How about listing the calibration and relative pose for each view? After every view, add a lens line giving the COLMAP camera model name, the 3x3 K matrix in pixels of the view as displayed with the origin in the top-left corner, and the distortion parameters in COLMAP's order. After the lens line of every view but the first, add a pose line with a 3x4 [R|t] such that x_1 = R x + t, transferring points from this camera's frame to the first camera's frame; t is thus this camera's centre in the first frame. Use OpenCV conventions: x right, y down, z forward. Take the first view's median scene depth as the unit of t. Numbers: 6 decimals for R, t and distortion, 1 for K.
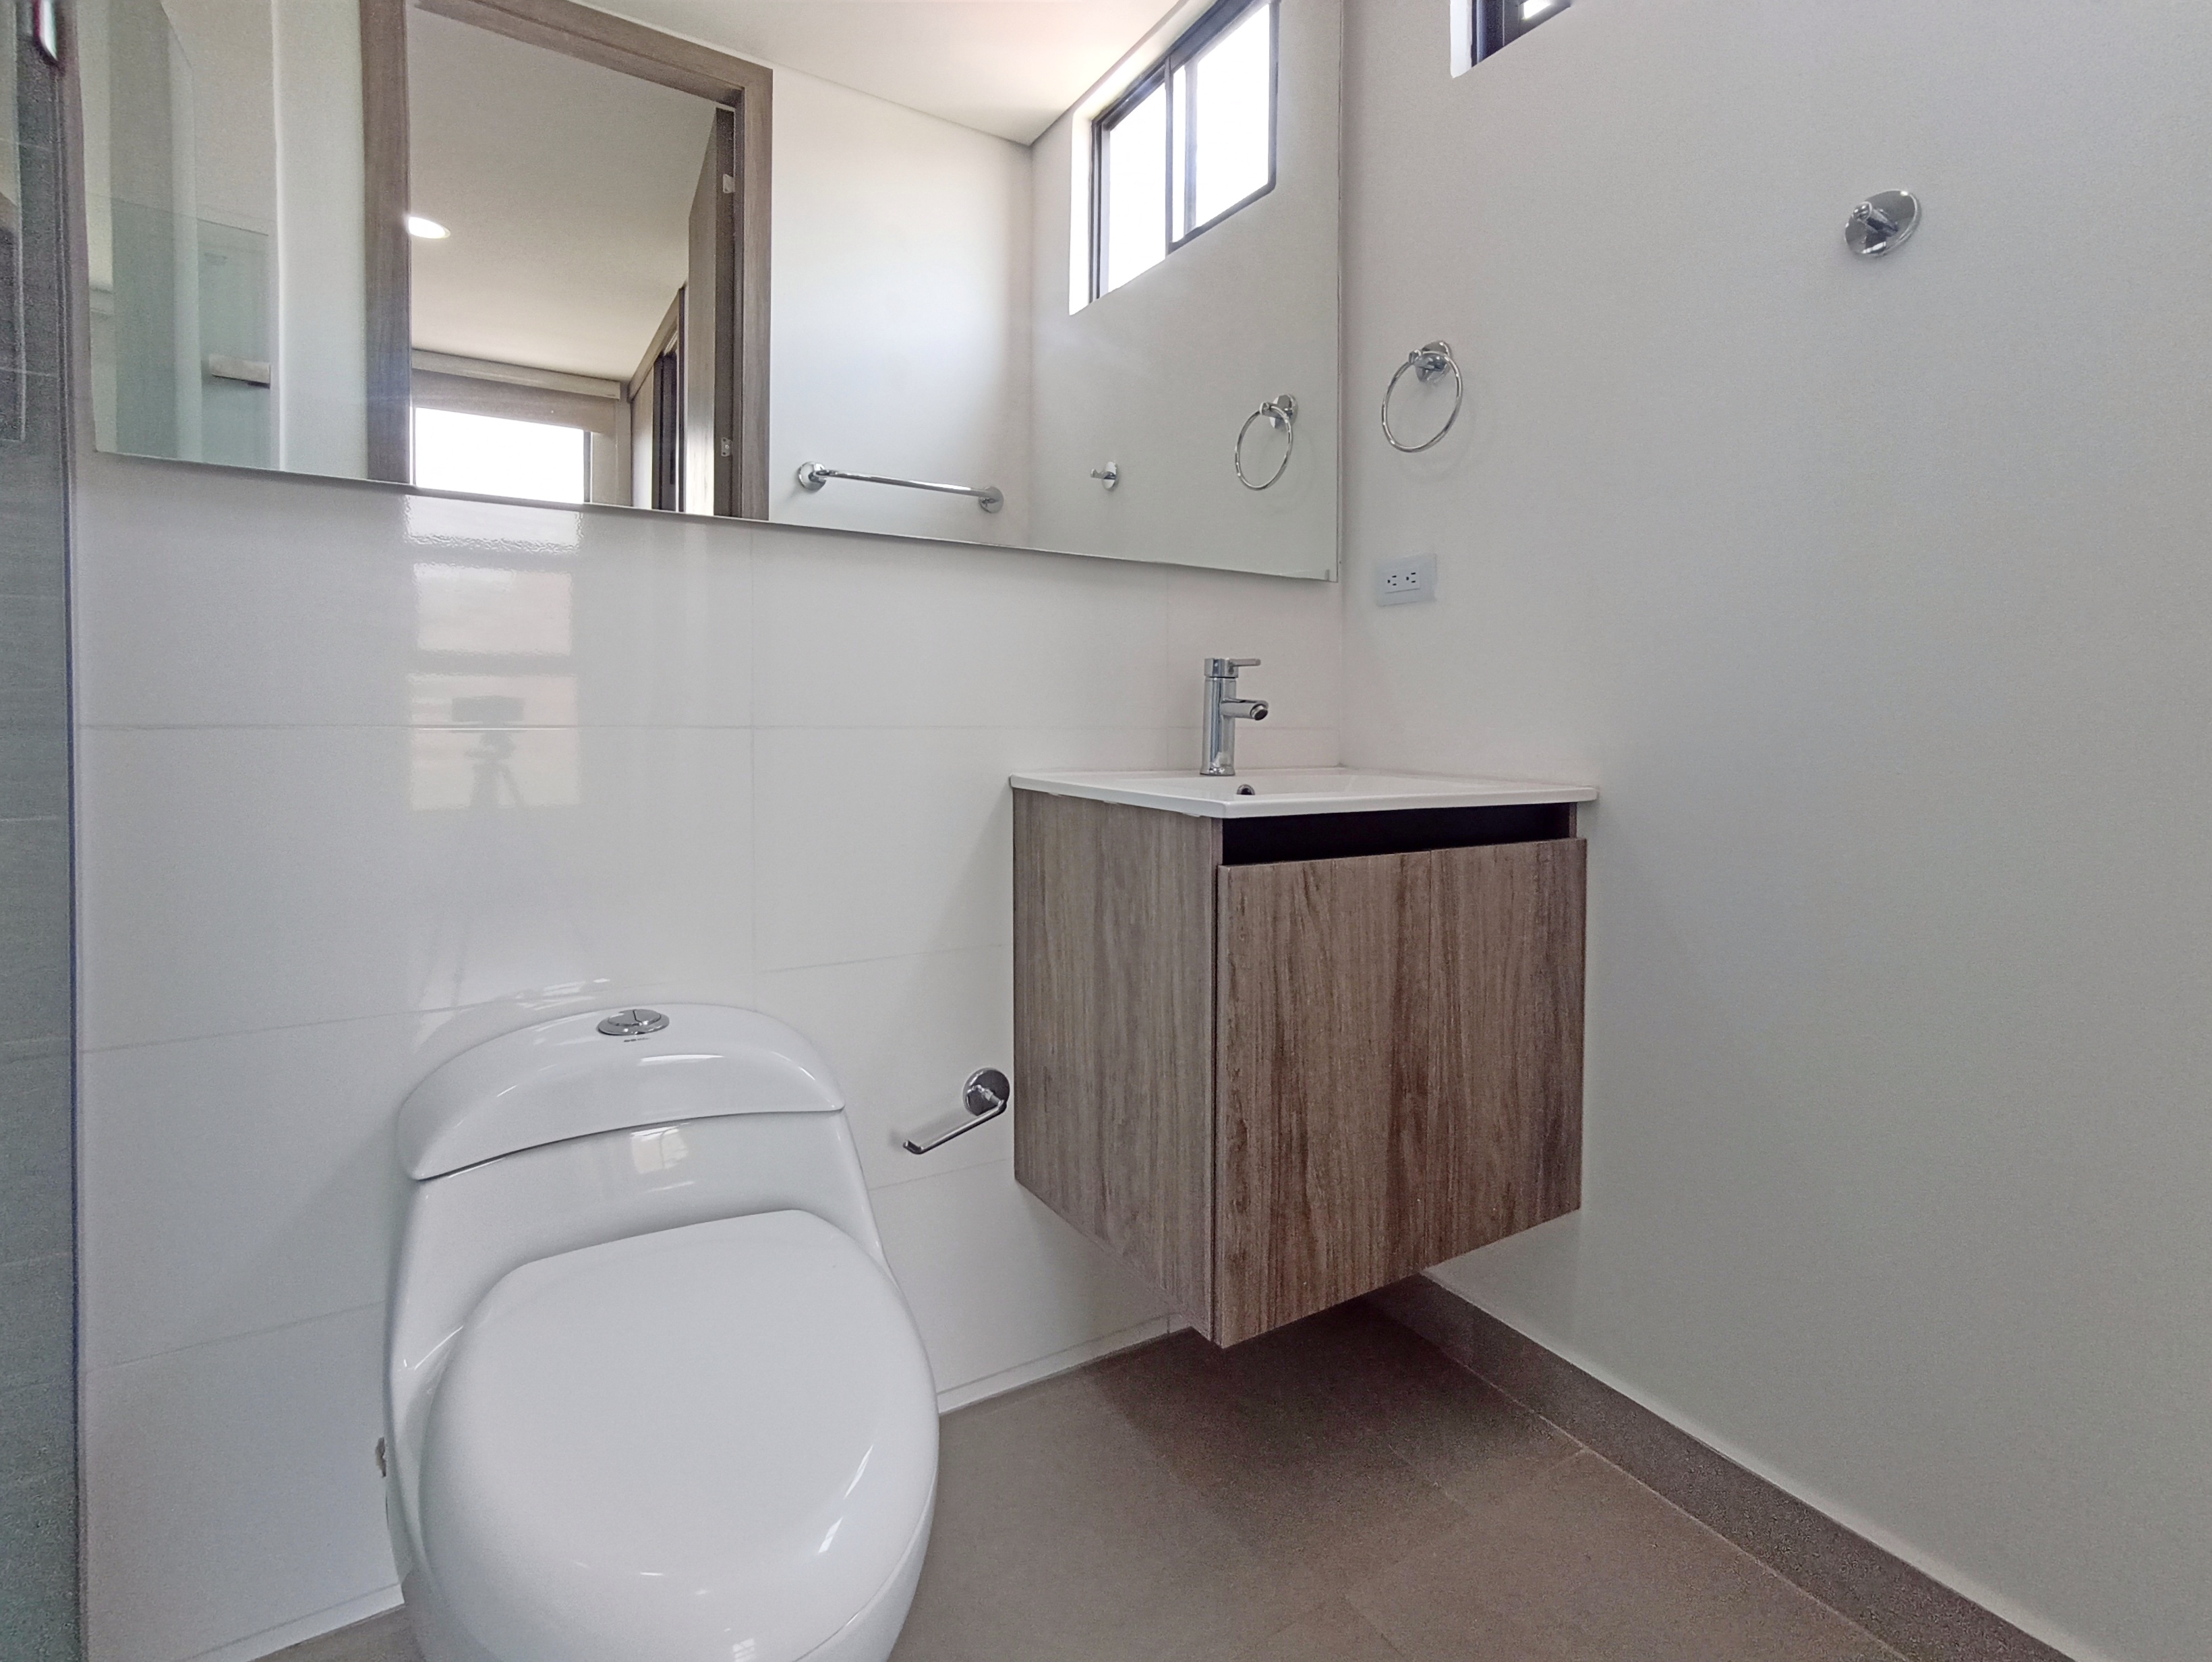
lens RADIAL K [[1014.7, 0, 1095.5], [0, 1014.7, 819.4], [0, 0, 1]] dist [-0.001632, 0.003805]
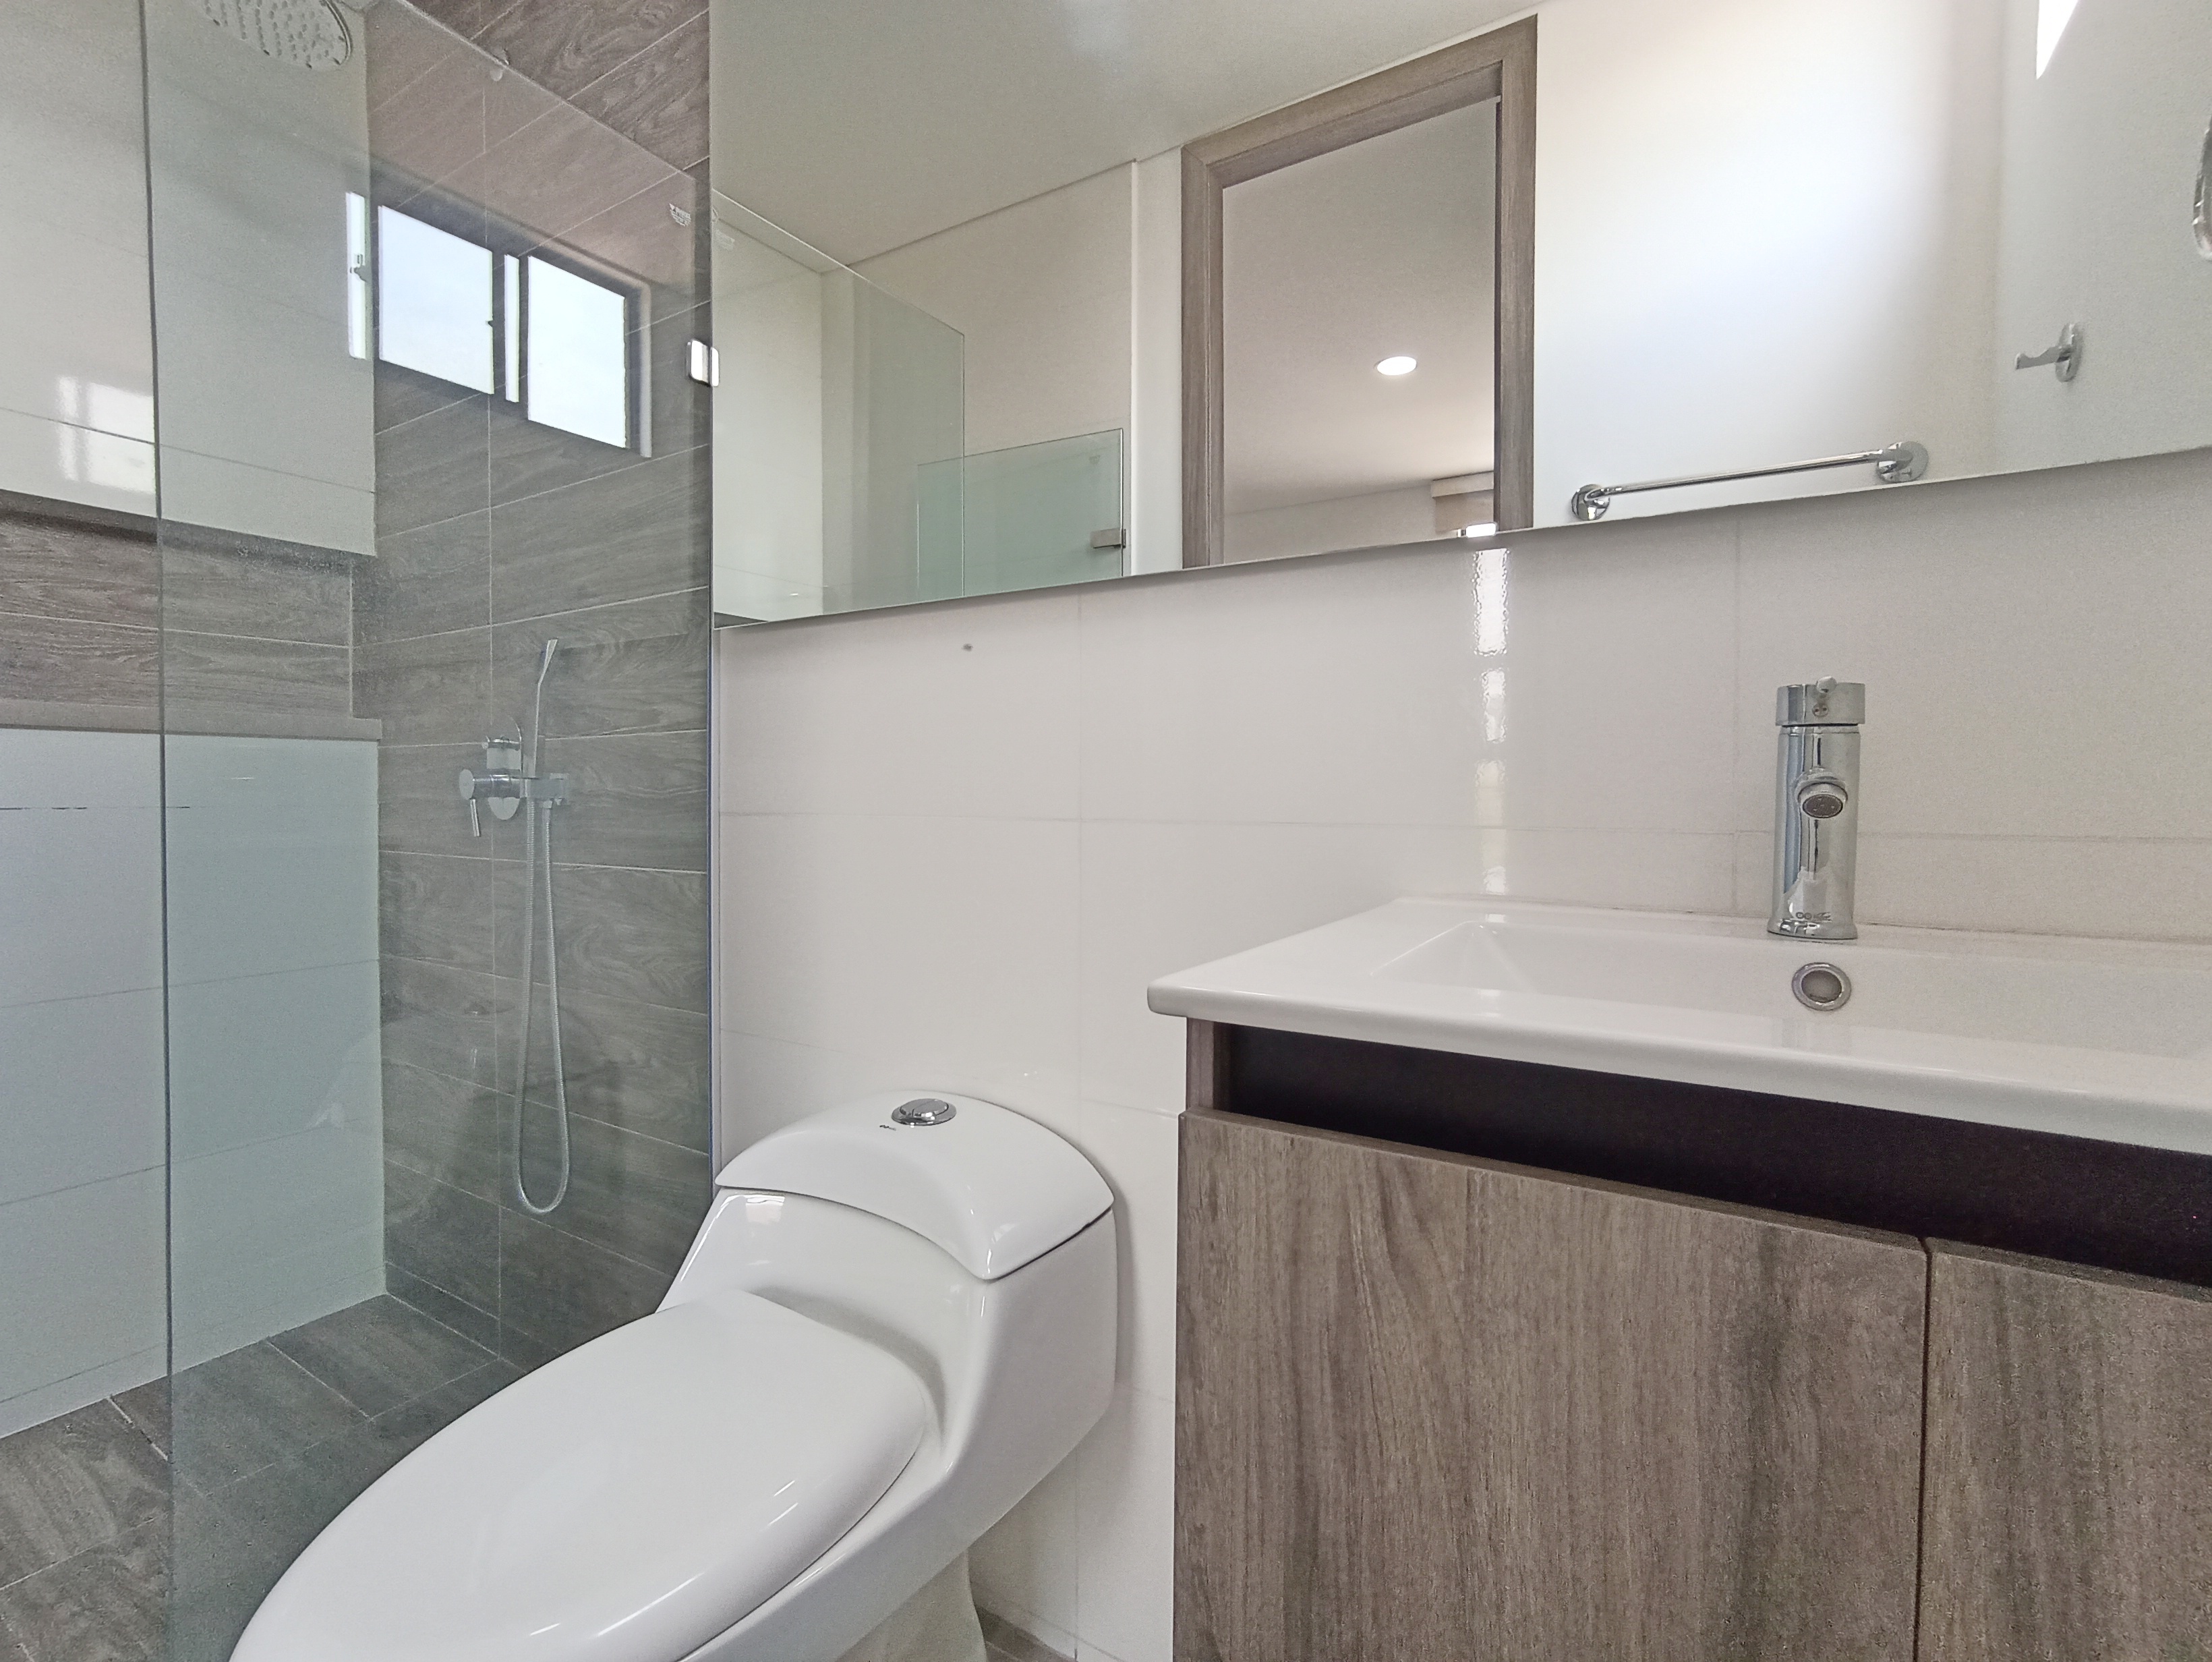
lens RADIAL K [[1014.7, 0, 1108.4], [0, 1014.7, 831.5], [0, 0, 1]] dist [-0.001632, 0.003805]
pose [[0.447285, 0.025818, -0.894019, 0.535563], [-0.069086, 0.997594, -0.005755, -0.085241], [0.891719, 0.064338, 0.447993, 0.683642]]
